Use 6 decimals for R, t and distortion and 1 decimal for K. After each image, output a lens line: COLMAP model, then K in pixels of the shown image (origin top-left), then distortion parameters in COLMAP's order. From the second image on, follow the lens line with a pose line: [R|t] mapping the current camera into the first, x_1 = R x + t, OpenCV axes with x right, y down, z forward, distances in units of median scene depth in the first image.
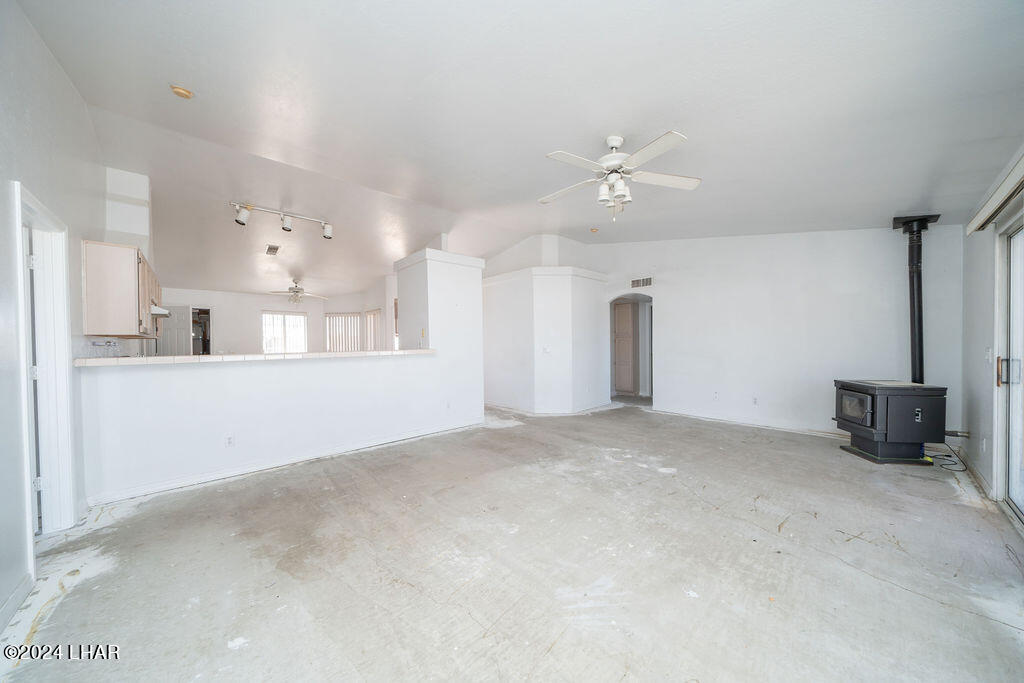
lens RADIAL K [[341.3, 0, 514.7], [0, 341.3, 344.0], [0, 0, 1]] dist [-0.006632, 0.000020]
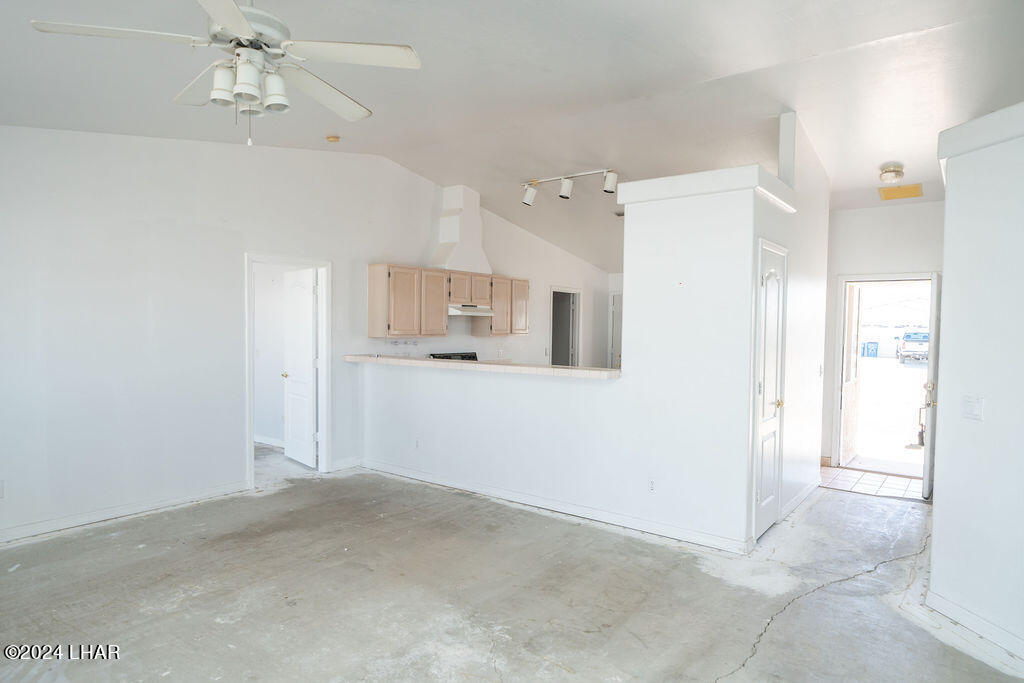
lens RADIAL K [[608.6, 0, 512.0], [0, 608.6, 341.5], [0, 0, 1]] dist [0.001013, 0.000275]
pose [[0.166999, 0.041111, -0.985100, 0.889080], [-0.019017, 0.999079, 0.038470, -0.084951], [0.985774, 0.012310, 0.167627, 0.883179]]
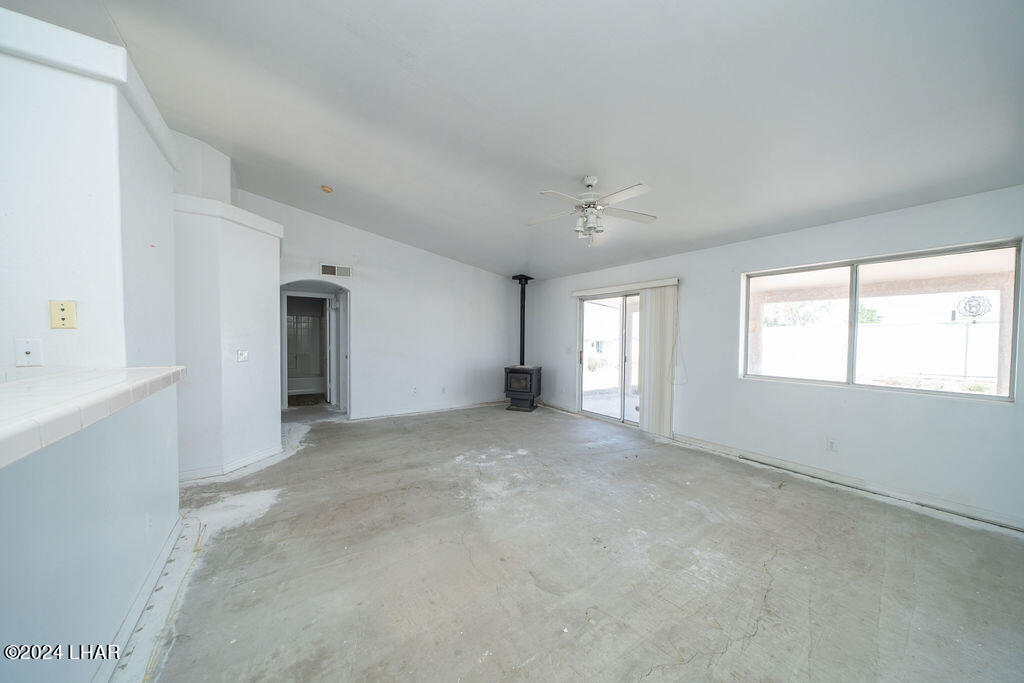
lens RADIAL K [[341.3, 0, 514.7], [0, 341.3, 344.0], [0, 0, 1]] dist [-0.006632, 0.000020]
pose [[0.146138, -0.005195, 0.989251, -0.678911], [-0.007790, 0.999949, 0.006402, -0.016028], [-0.989234, -0.008642, 0.146090, 0.777869]]
